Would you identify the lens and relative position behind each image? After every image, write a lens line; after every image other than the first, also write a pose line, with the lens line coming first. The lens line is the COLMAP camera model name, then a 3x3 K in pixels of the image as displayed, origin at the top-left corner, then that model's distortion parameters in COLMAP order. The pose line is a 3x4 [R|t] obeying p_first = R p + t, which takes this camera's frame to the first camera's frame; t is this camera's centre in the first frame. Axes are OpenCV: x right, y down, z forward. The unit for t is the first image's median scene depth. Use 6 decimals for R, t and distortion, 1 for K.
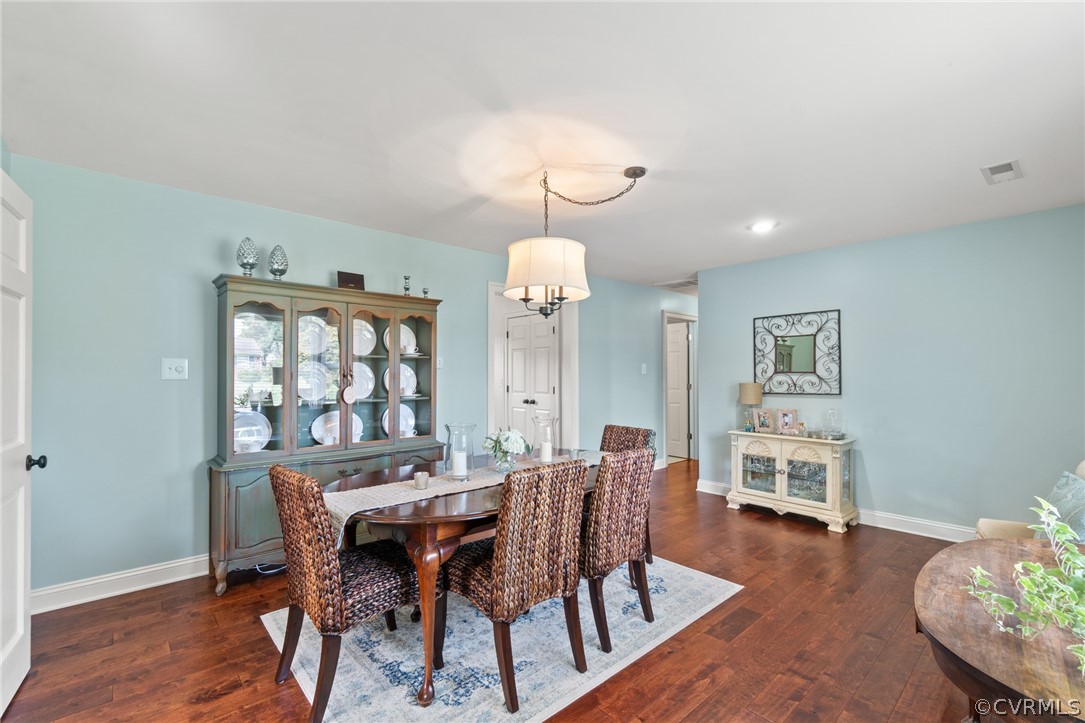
lens RADIAL K [[472.2, 0, 538.3], [0, 472.2, 364.4], [0, 0, 1]] dist [-0.001898, 0.000131]
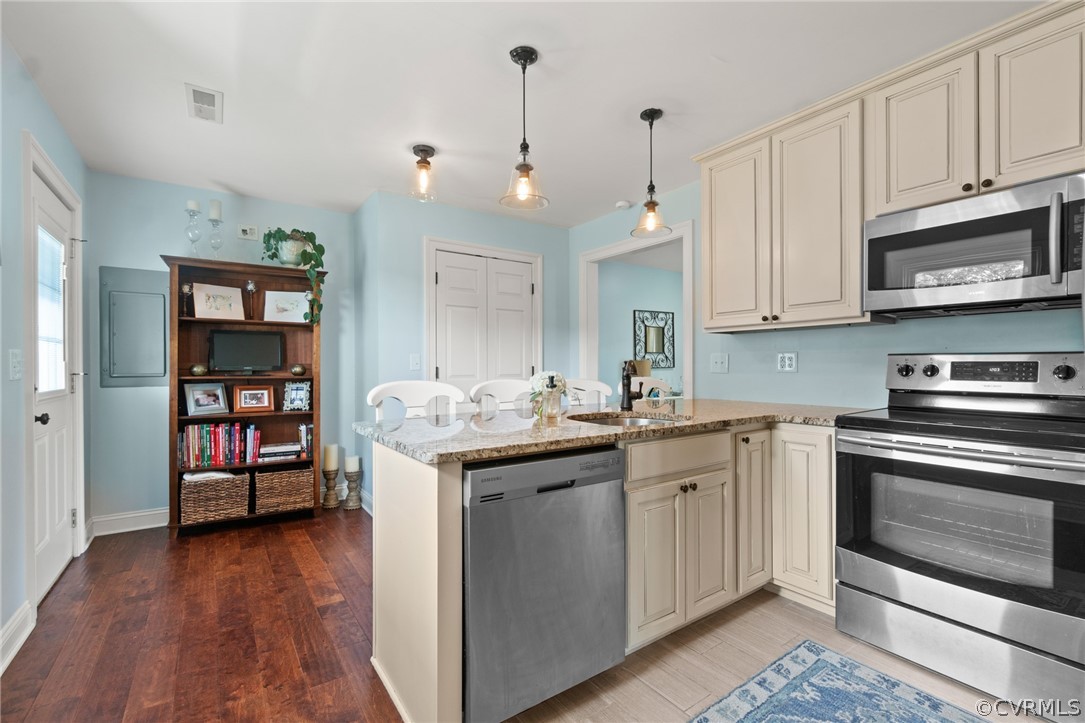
lens RADIAL K [[472.2, 0, 538.3], [0, 472.2, 364.4], [0, 0, 1]] dist [-0.001898, 0.000131]
pose [[0.119877, 0.000316, 0.992789, -0.956066], [-0.015623, 0.999877, 0.001568, 0.058946], [-0.992666, -0.015698, 0.119868, 1.253838]]
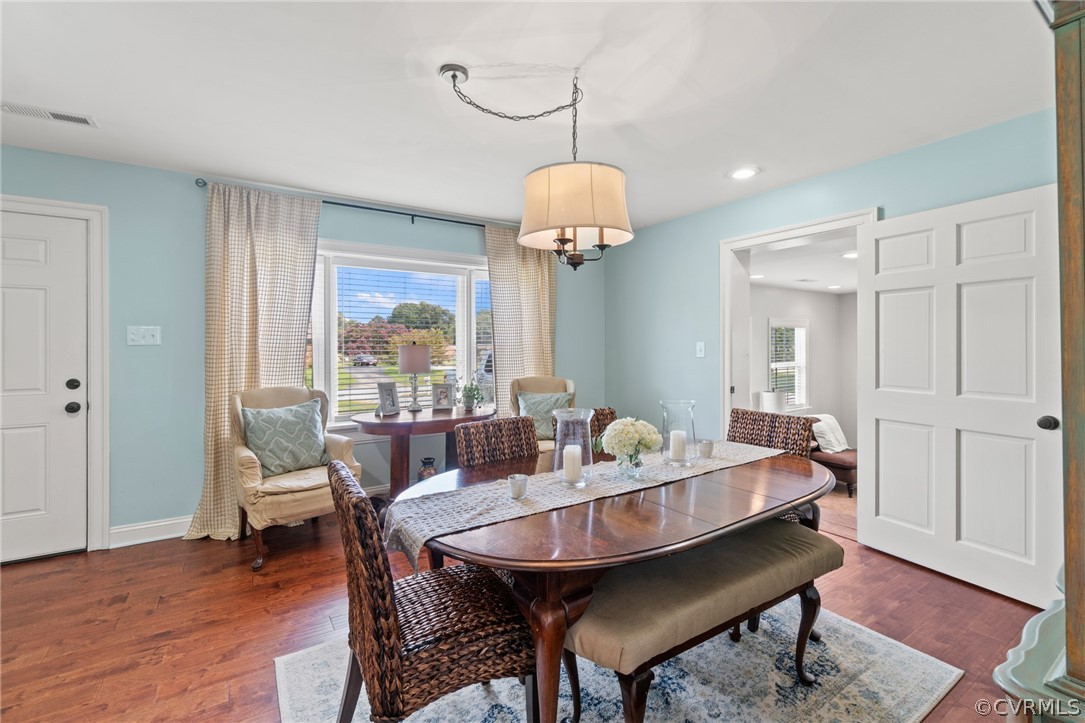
lens RADIAL K [[473.4, 0, 531.6], [0, 473.4, 343.4], [0, 0, 1]] dist [-0.000588, -0.000060]
pose [[-0.986048, -0.000735, 0.166461, -0.026397], [-0.004062, 0.999799, -0.019649, 0.021975], [-0.166413, -0.020051, -0.985852, 1.089864]]
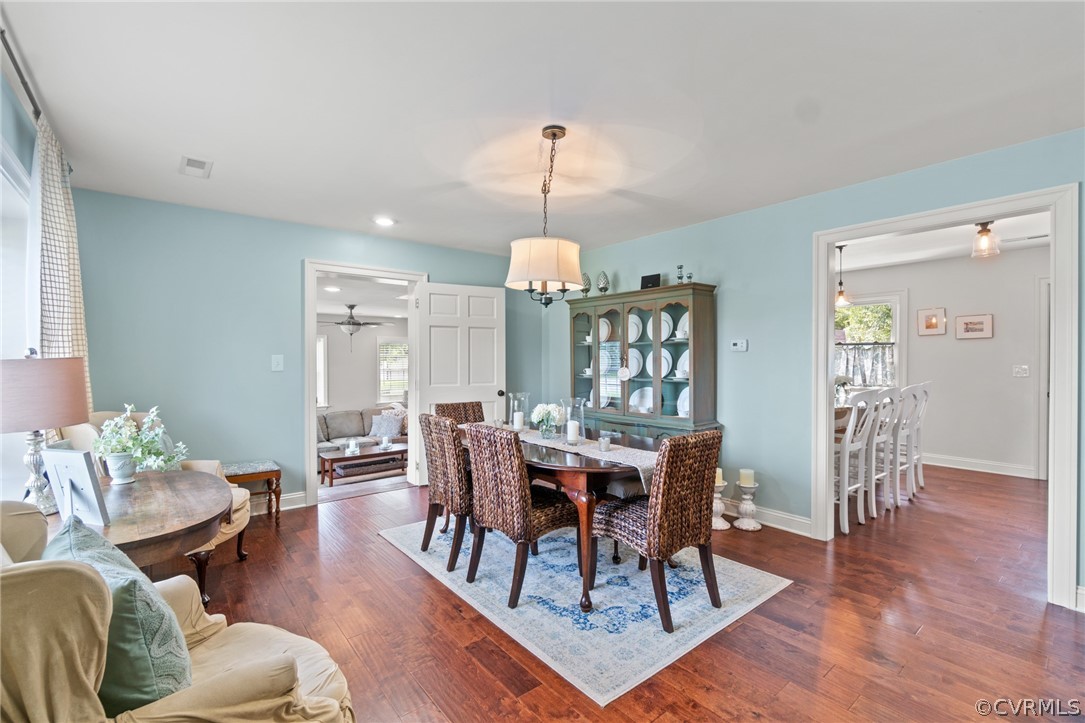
lens RADIAL K [[472.2, 0, 538.3], [0, 472.2, 364.4], [0, 0, 1]] dist [-0.001898, 0.000131]
pose [[-0.052693, 0.010864, -0.998552, 0.701731], [0.017189, 0.999803, 0.009971, 0.016246], [0.998463, -0.016639, -0.052870, 0.645585]]
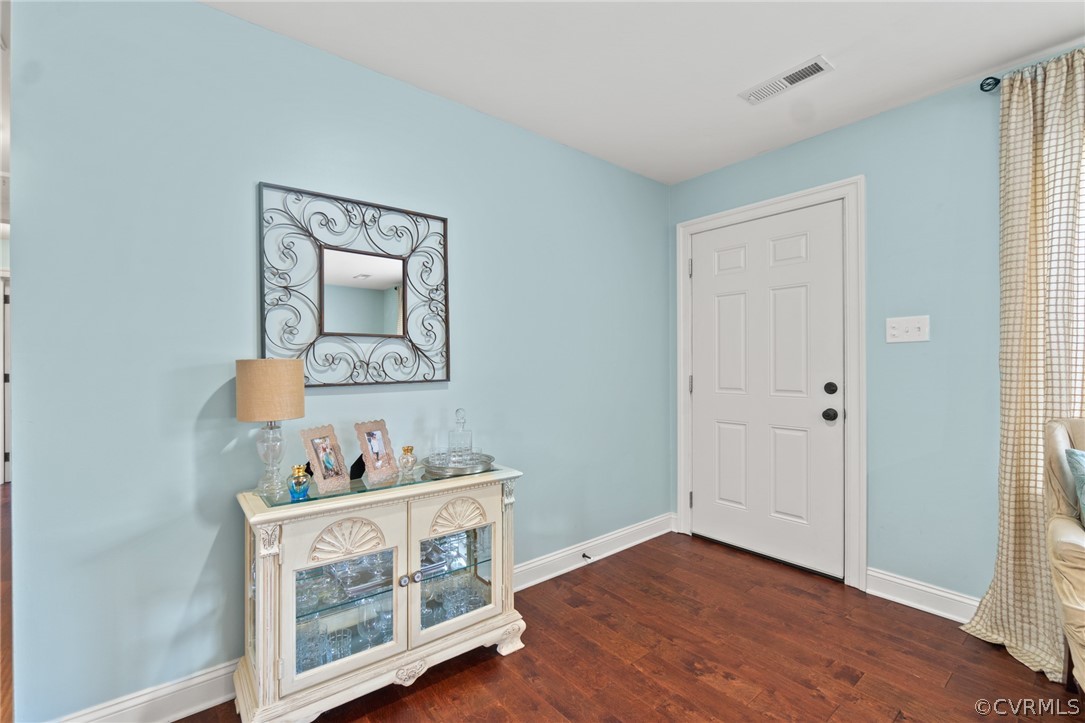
lens RADIAL K [[472.2, 0, 538.3], [0, 472.2, 364.4], [0, 0, 1]] dist [-0.001898, 0.000131]
pose [[0.045903, -0.001511, 0.998945, 0.118974], [-0.014041, 0.999899, 0.002157, 0.043430], [-0.998847, -0.014125, 0.045877, 0.872385]]
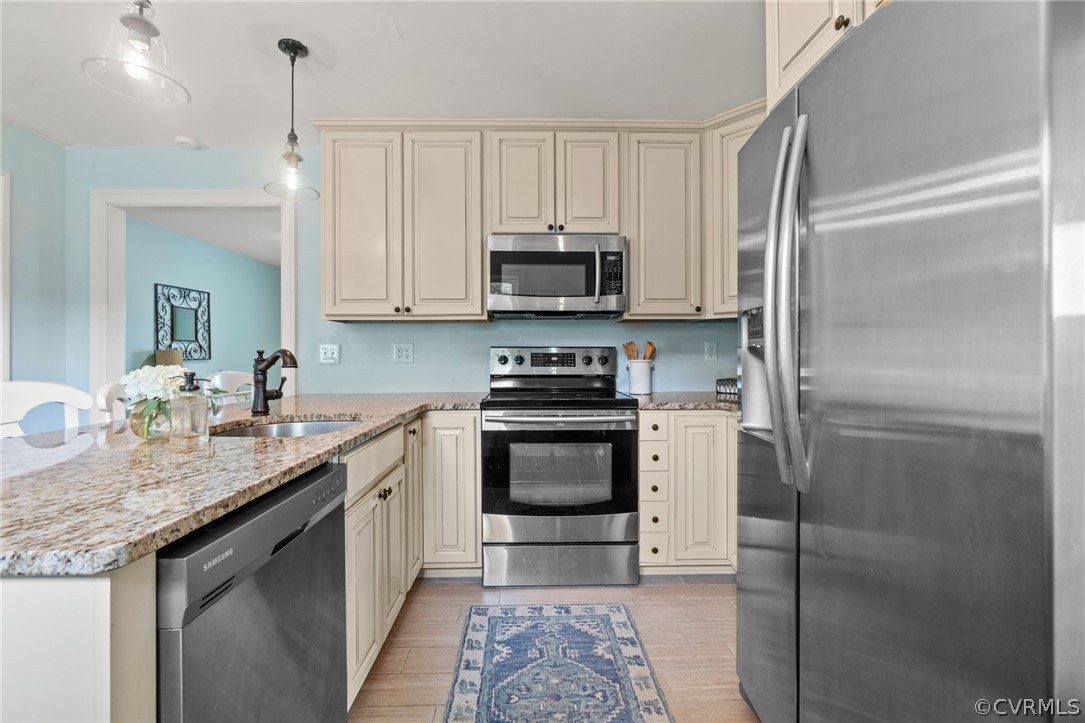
lens RADIAL K [[467.2, 0, 533.5], [0, 467.2, 352.7], [0, 0, 1]] dist [-0.003789, -0.000335]
pose [[-0.757500, 0.004680, 0.652819, -0.847731], [-0.009380, 0.999793, -0.018051, 0.061683], [-0.652768, -0.019797, -0.757299, 1.380723]]
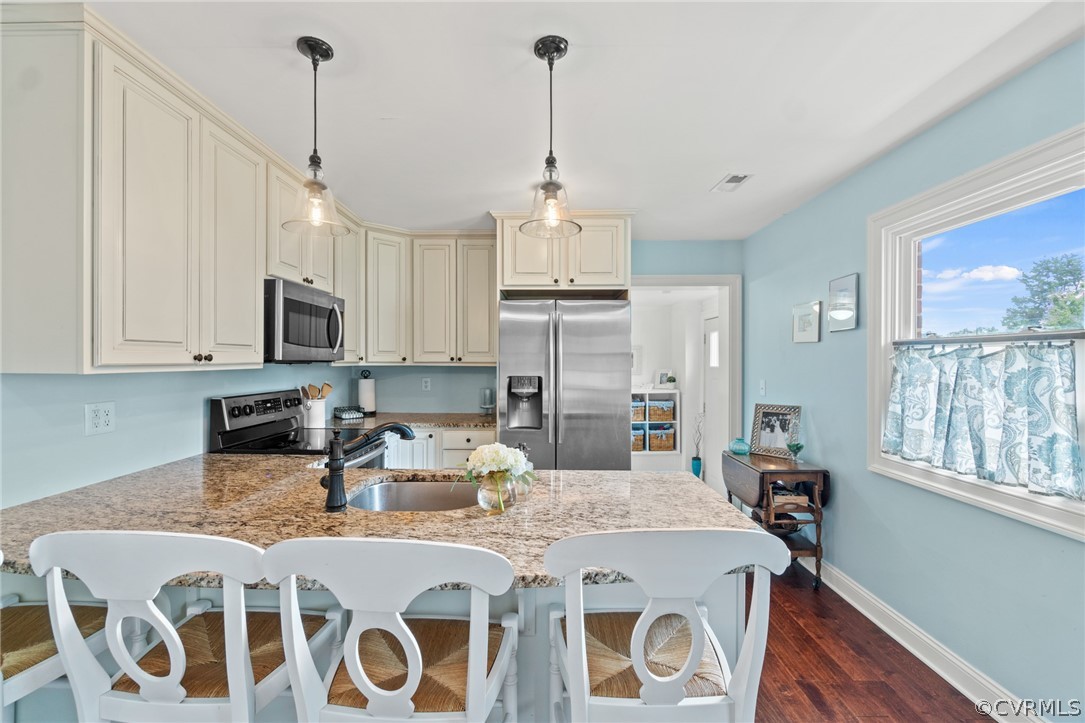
lens RADIAL K [[470.5, 0, 534.2], [0, 470.5, 361.0], [0, 0, 1]] dist [-0.001348, -0.000024]
pose [[-0.681209, -0.000511, -0.732089, -0.208087], [0.009899, 0.999902, -0.009909, 0.006840], [0.732022, -0.013997, -0.681137, 1.571534]]
